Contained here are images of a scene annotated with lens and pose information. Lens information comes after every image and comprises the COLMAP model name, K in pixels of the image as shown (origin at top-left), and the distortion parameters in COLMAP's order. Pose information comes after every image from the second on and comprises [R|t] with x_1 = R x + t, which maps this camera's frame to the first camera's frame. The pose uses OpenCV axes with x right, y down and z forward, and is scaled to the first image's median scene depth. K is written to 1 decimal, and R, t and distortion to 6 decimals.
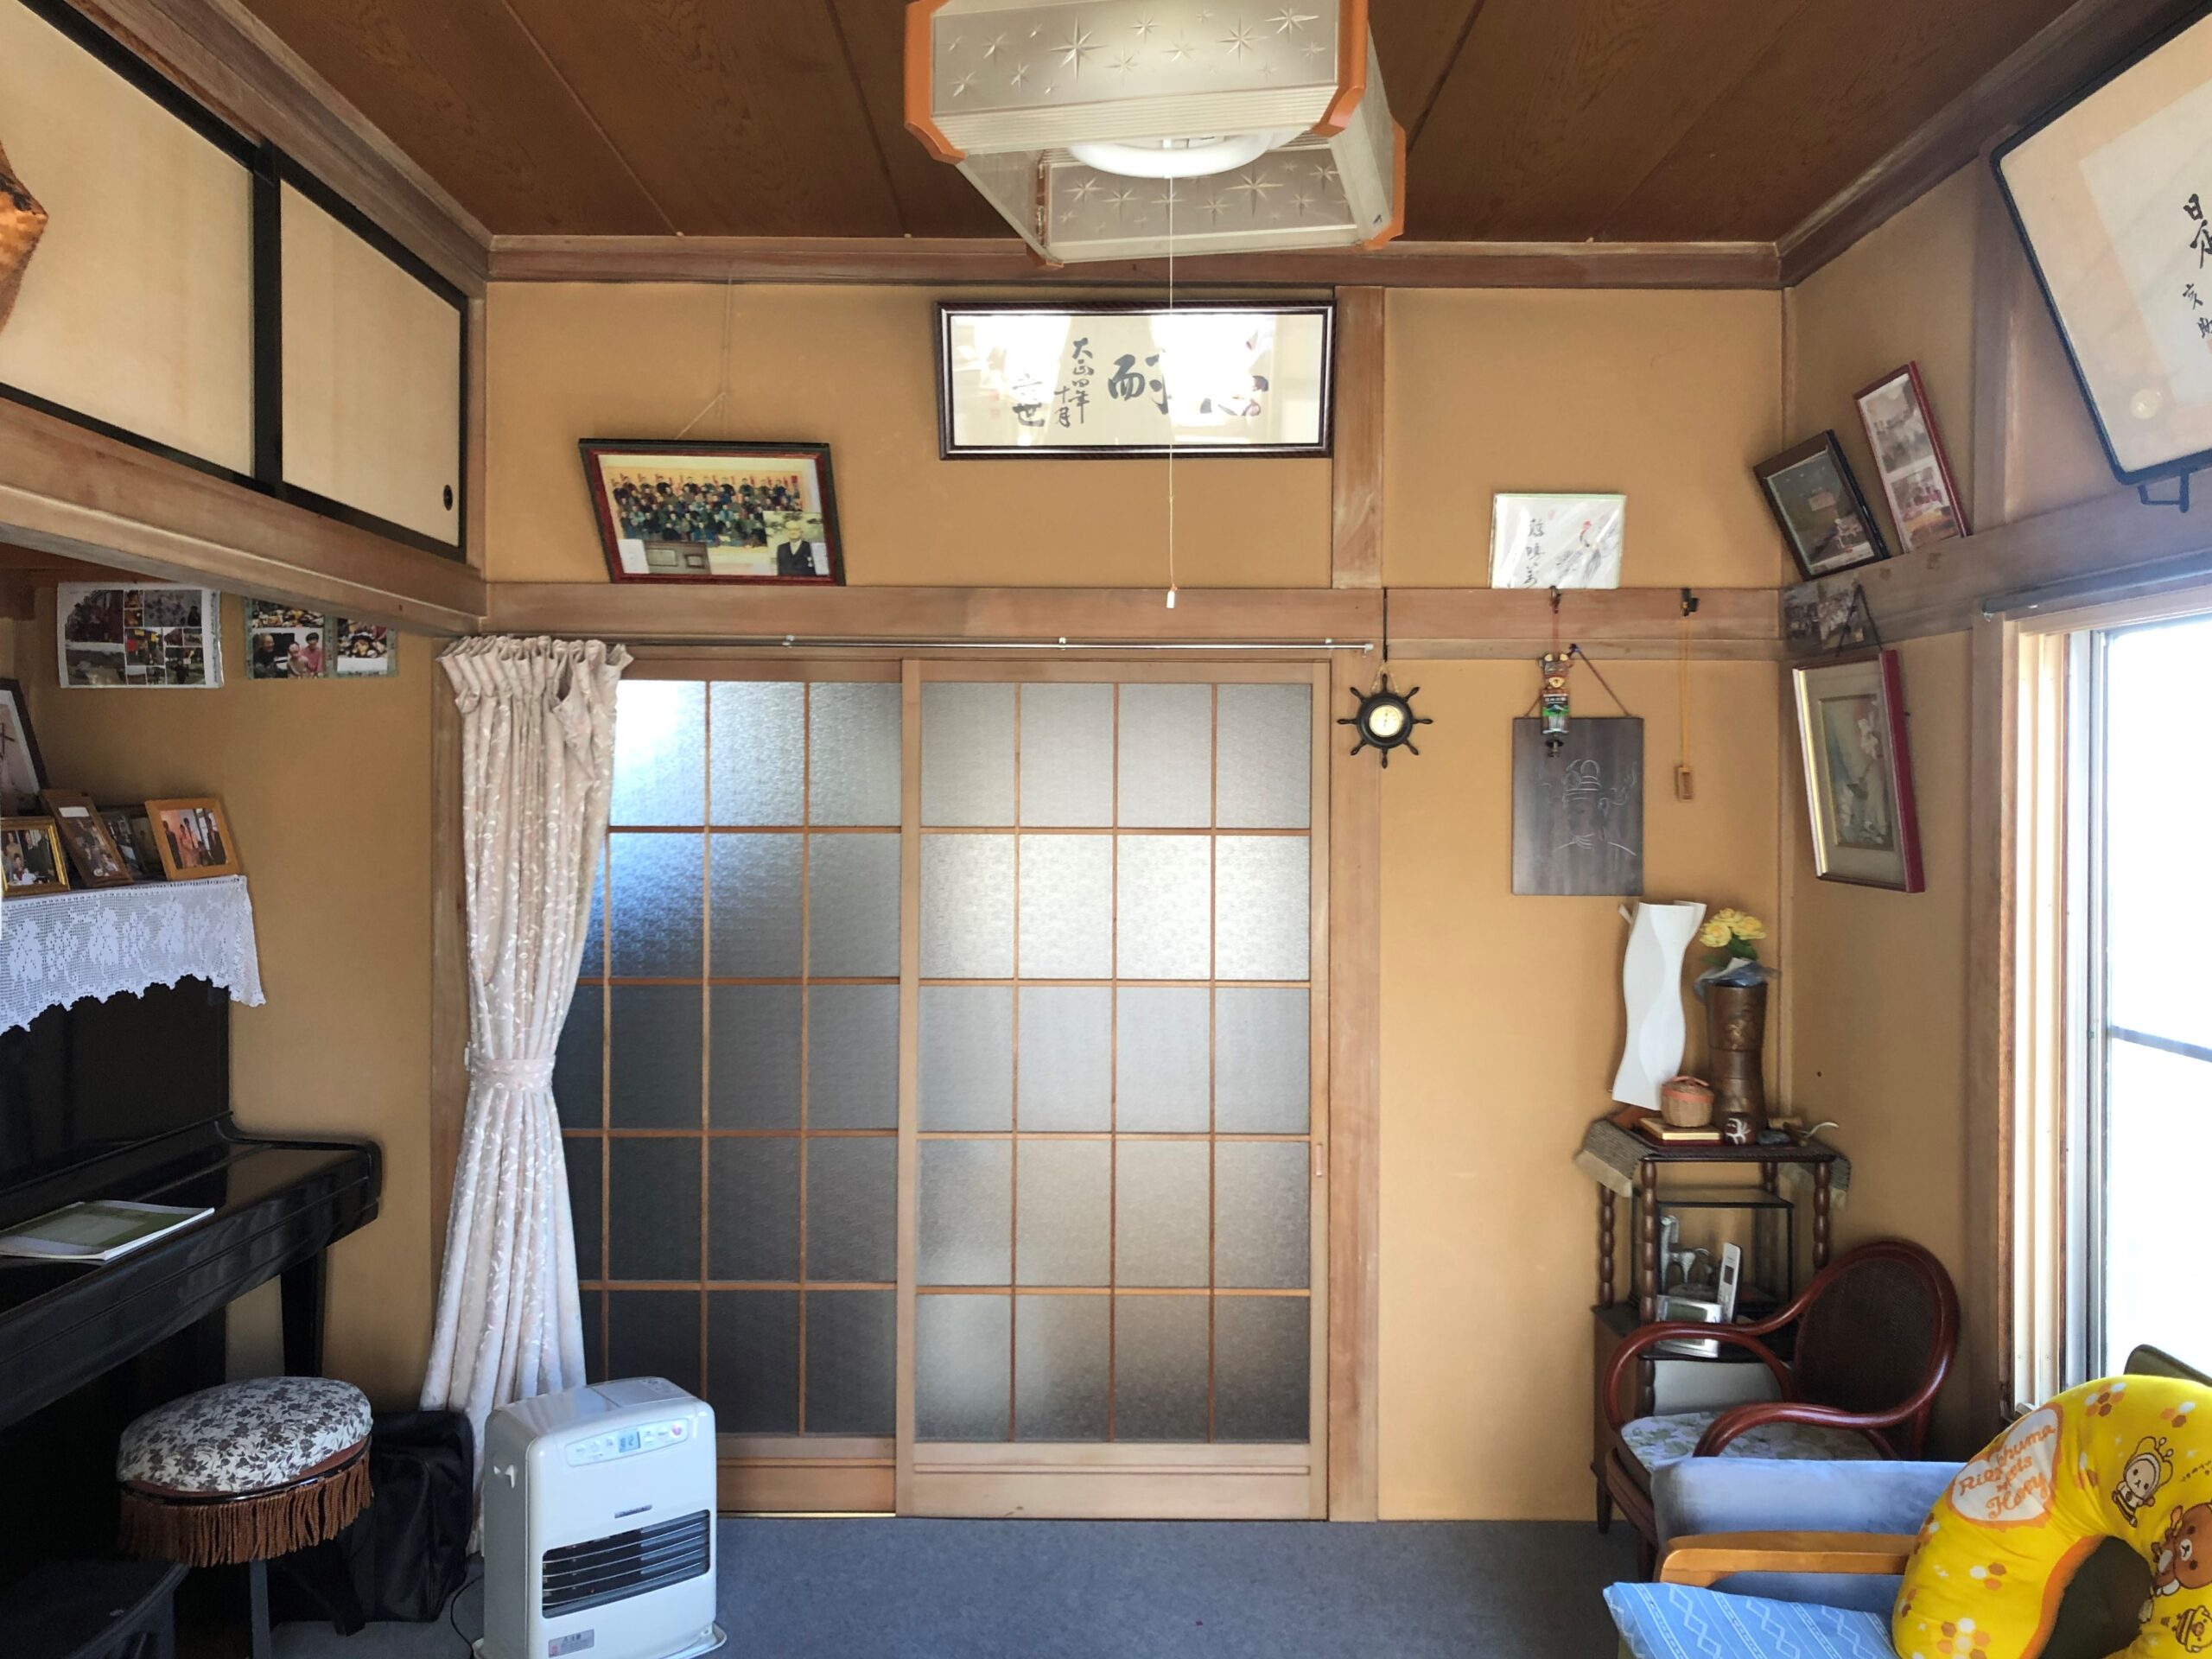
lens RADIAL K [[1850.9, 0, 1114.4], [0, 1850.9, 797.8], [0, 0, 1]] dist [0.052180, -0.087512]
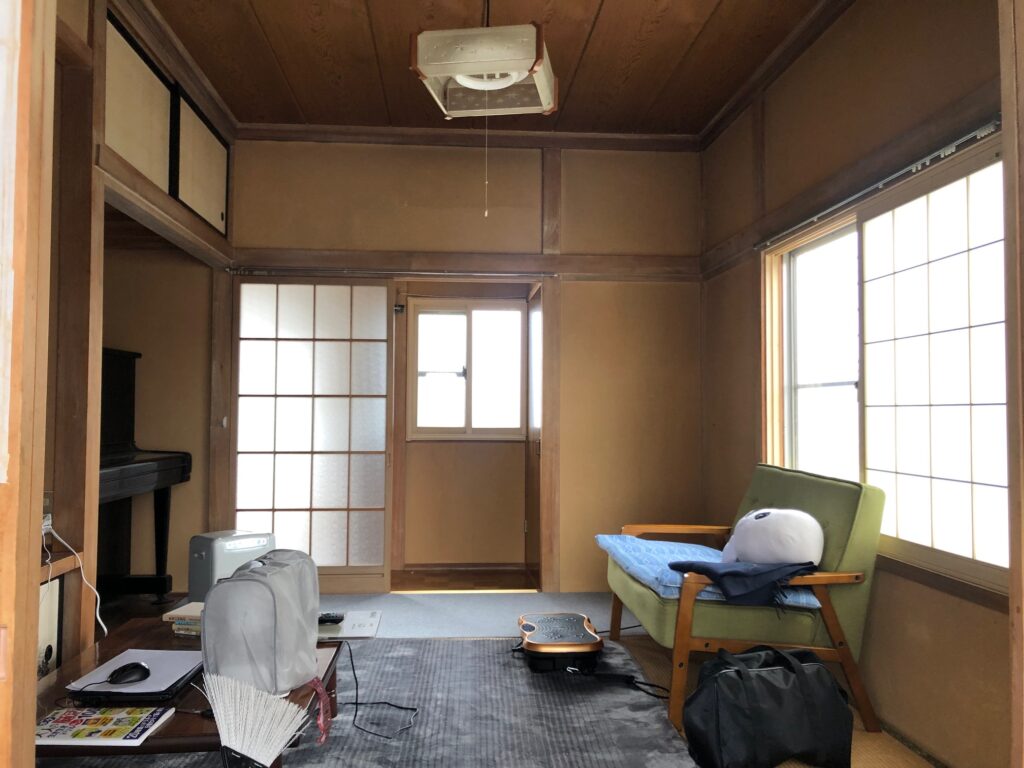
lens RADIAL K [[837.7, 0, 509.2], [0, 837.7, 374.1], [0, 0, 1]] dist [0.090754, -0.241003]
pose [[0.998108, 0.003434, 0.061386, -0.010165], [-0.000349, 0.998739, -0.050195, 0.132557], [-0.061481, 0.050079, 0.996851, -0.252604]]
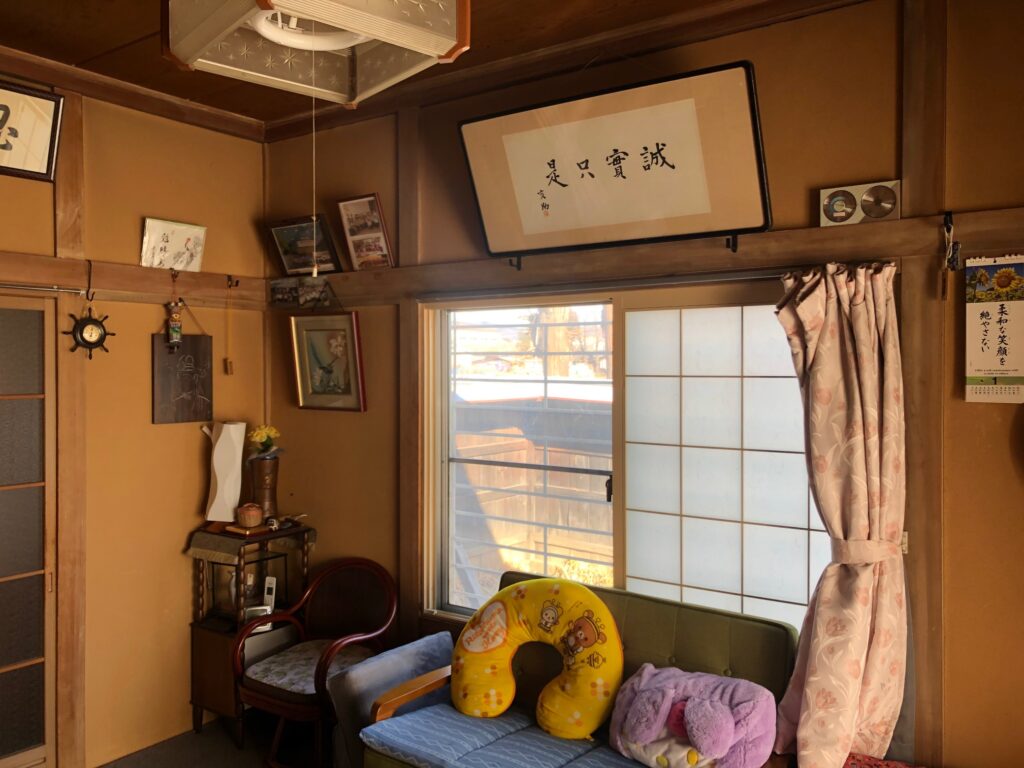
lens RADIAL K [[838.7, 0, 507.2], [0, 838.7, 373.8], [0, 0, 1]] dist [0.055871, -0.058236]
pose [[0.580982, -0.012174, 0.813825, -0.297387], [0.008552, 0.999924, 0.008853, -0.005851], [-0.813871, 0.001816, 0.581042, 0.184051]]
